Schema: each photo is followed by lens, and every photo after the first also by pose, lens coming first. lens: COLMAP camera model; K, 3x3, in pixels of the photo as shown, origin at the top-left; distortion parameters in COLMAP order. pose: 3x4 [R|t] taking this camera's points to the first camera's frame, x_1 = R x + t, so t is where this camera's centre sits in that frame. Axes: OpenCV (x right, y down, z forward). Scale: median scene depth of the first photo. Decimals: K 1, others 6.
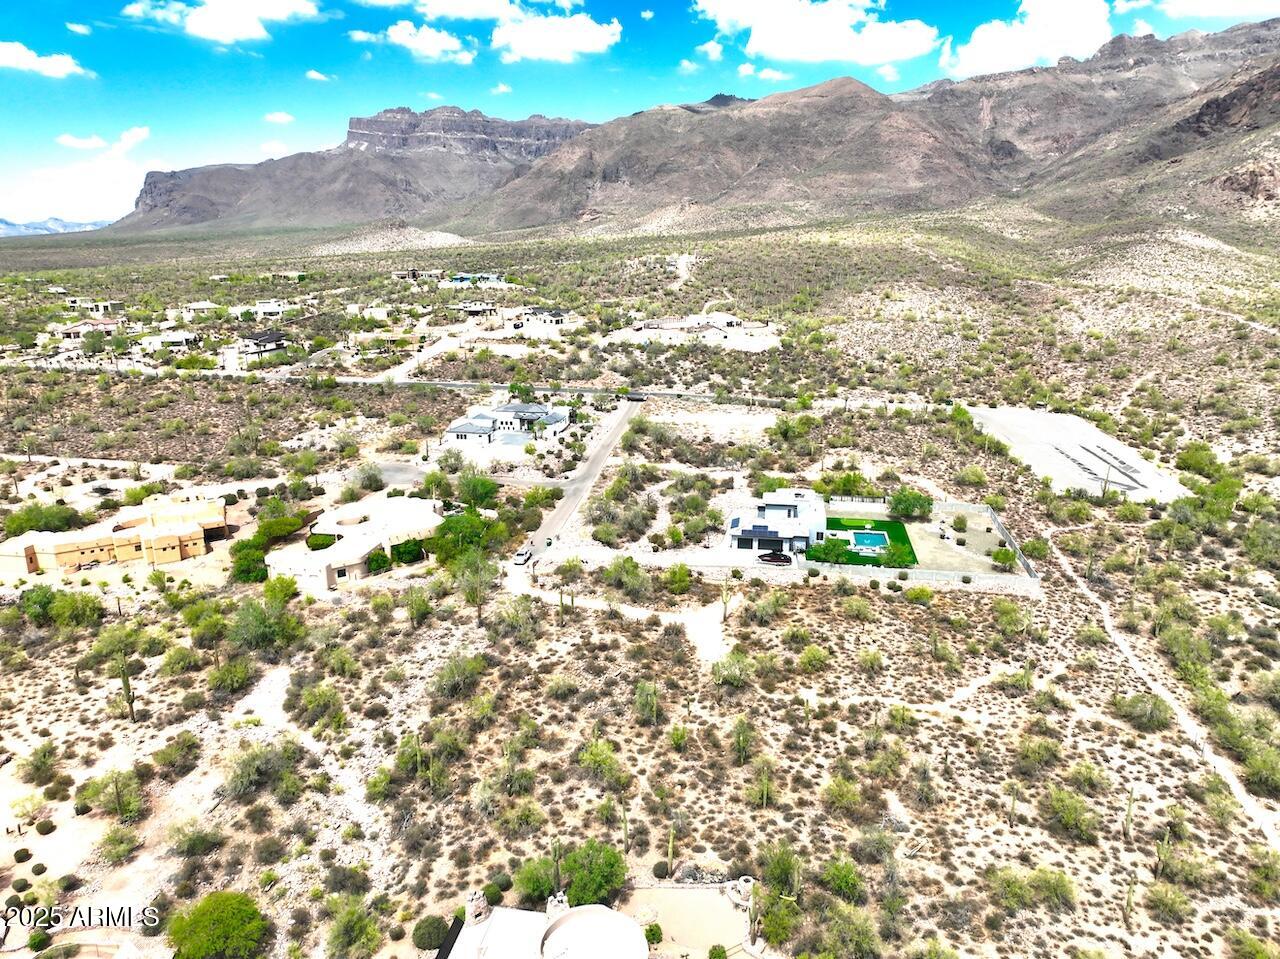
lens RADIAL K [[893.0, 0, 645.8], [0, 893.0, 482.4], [0, 0, 1]] dist [-0.000691, 0.016955]
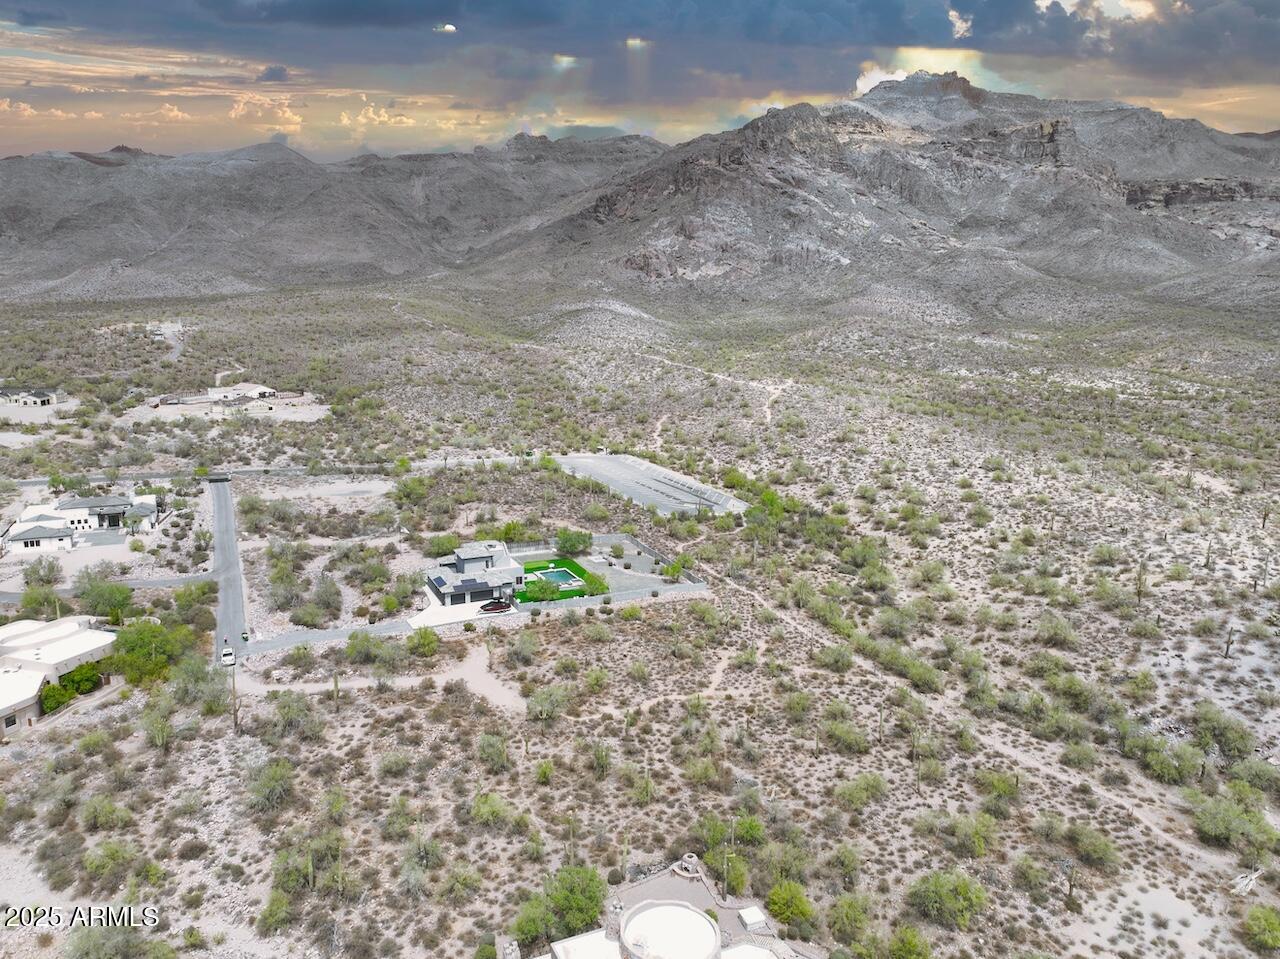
lens RADIAL K [[893.0, 0, 642.0], [0, 893.0, 487.1], [0, 0, 1]] dist [-0.000691, 0.016955]
pose [[0.831576, -0.107075, 0.544992, -0.376391], [0.142824, 0.989468, -0.023526, -0.006934], [-0.536733, 0.097402, 0.838111, 0.012488]]
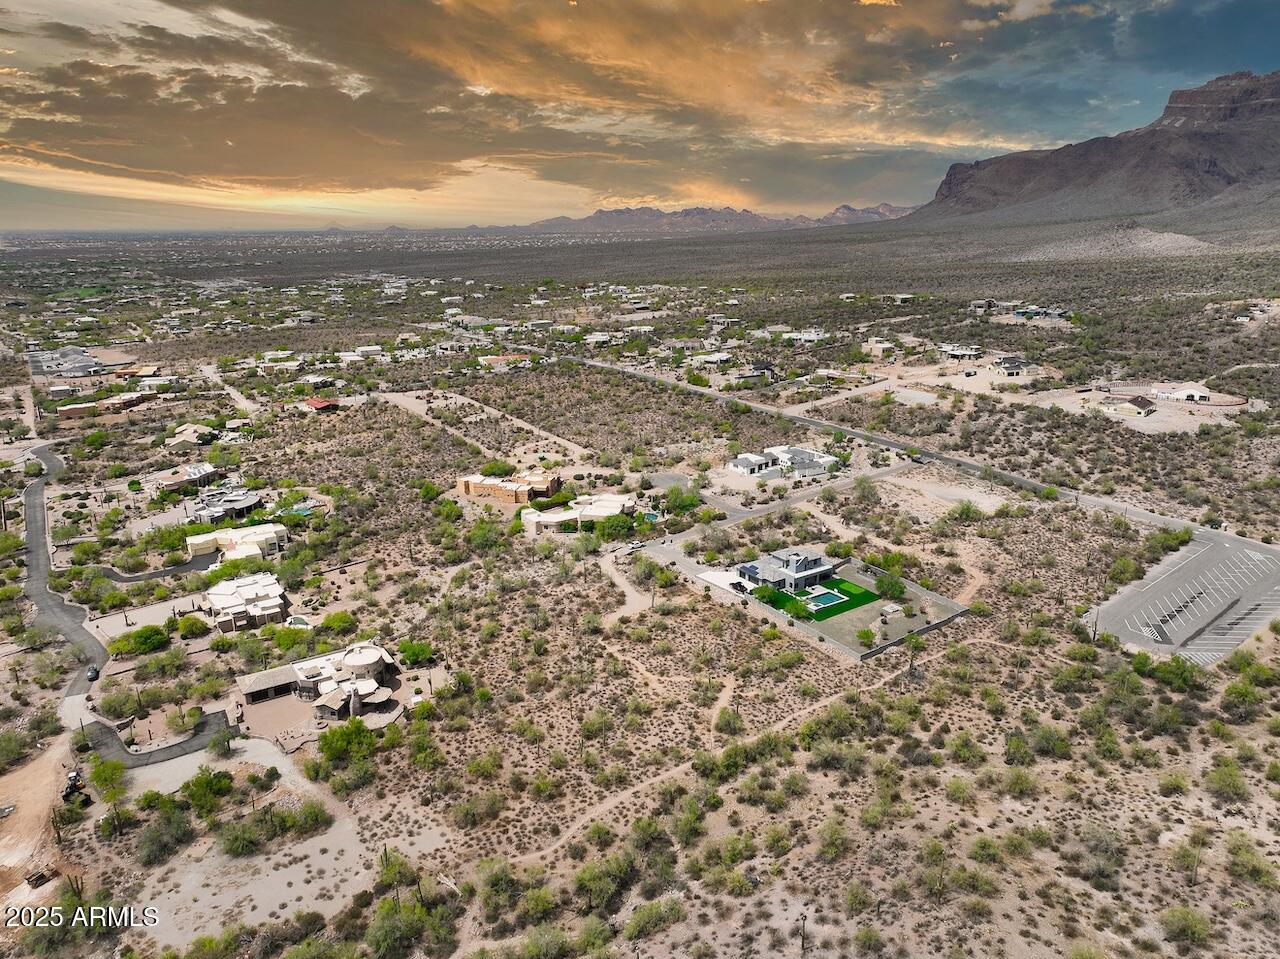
lens RADIAL K [[893.0, 0, 644.1], [0, 893.0, 478.5], [0, 0, 1]] dist [-0.000691, 0.016955]
pose [[0.682748, 0.200796, -0.702521, 1.470174], [-0.189062, 0.977301, 0.095594, -0.290972], [0.705770, 0.067554, 0.705213, -0.263845]]
